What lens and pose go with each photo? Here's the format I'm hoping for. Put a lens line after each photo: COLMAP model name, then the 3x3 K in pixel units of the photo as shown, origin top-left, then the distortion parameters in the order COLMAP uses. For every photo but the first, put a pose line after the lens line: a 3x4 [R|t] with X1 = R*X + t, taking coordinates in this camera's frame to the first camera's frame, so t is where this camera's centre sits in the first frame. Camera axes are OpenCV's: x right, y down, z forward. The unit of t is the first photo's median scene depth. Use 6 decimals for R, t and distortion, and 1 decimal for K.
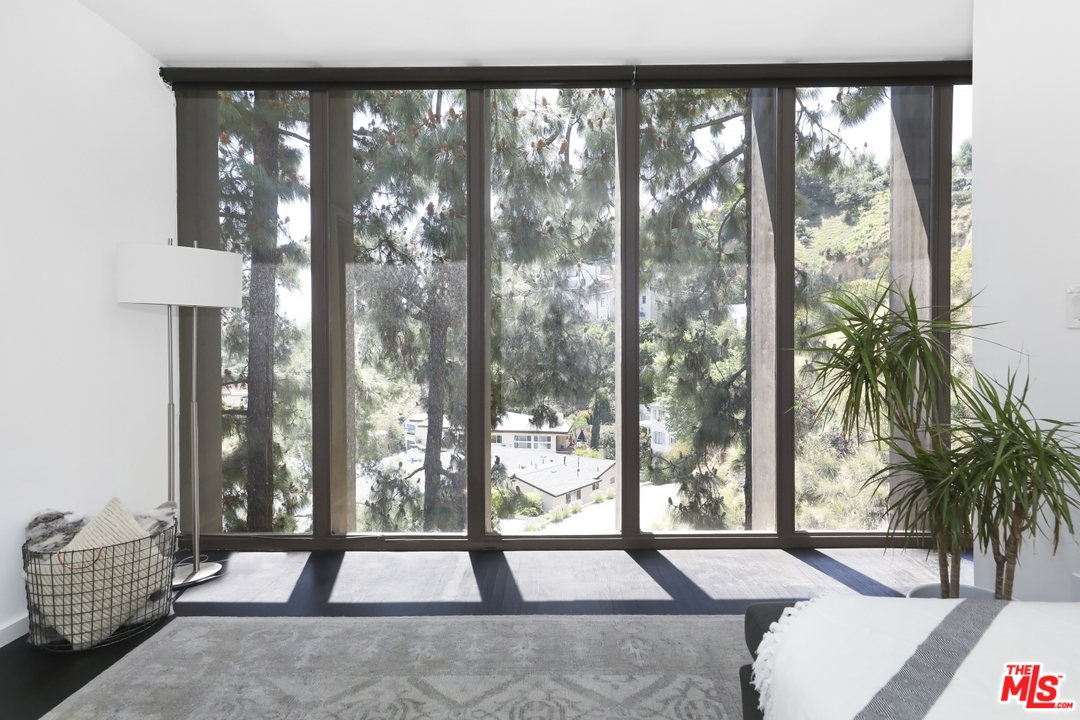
lens RADIAL K [[593.7, 0, 540.0], [0, 593.7, 360.0], [0, 0, 1]] dist [0.012461, 0.000581]
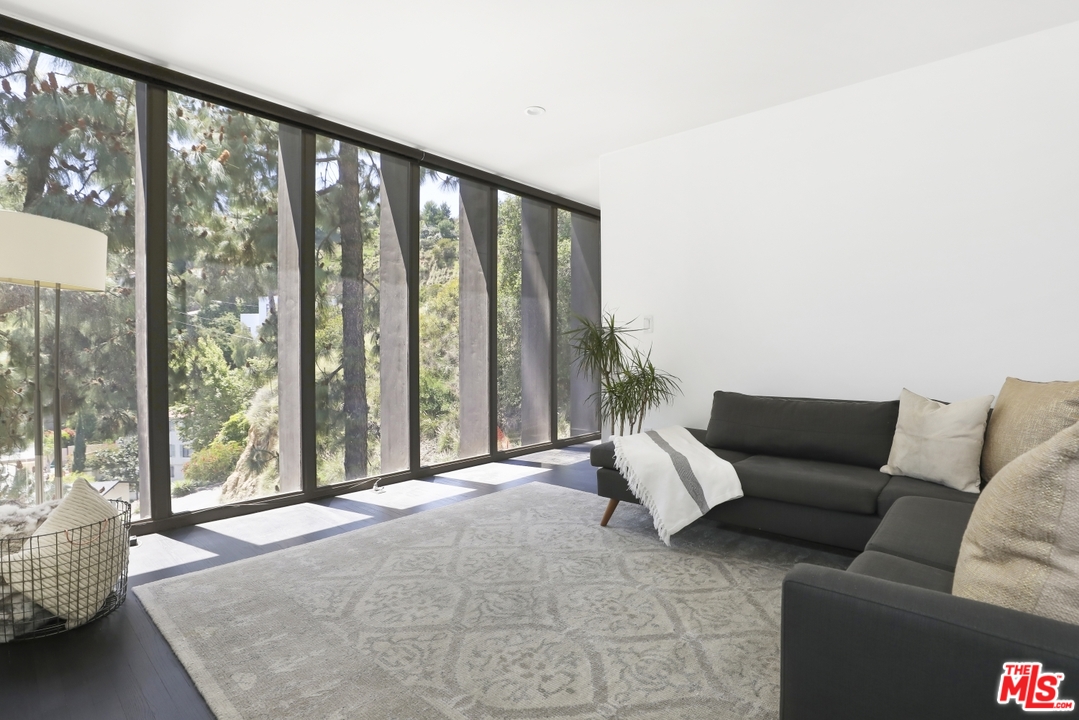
lens RADIAL K [[530.0, 0, 539.5], [0, 530.0, 360.0], [0, 0, 1]] dist [-0.034417, 0.010990]
pose [[0.680670, -0.009249, 0.732532, -0.324392], [0.017145, 0.999848, -0.003307, 0.017896], [-0.732390, 0.014810, 0.680725, -0.064794]]
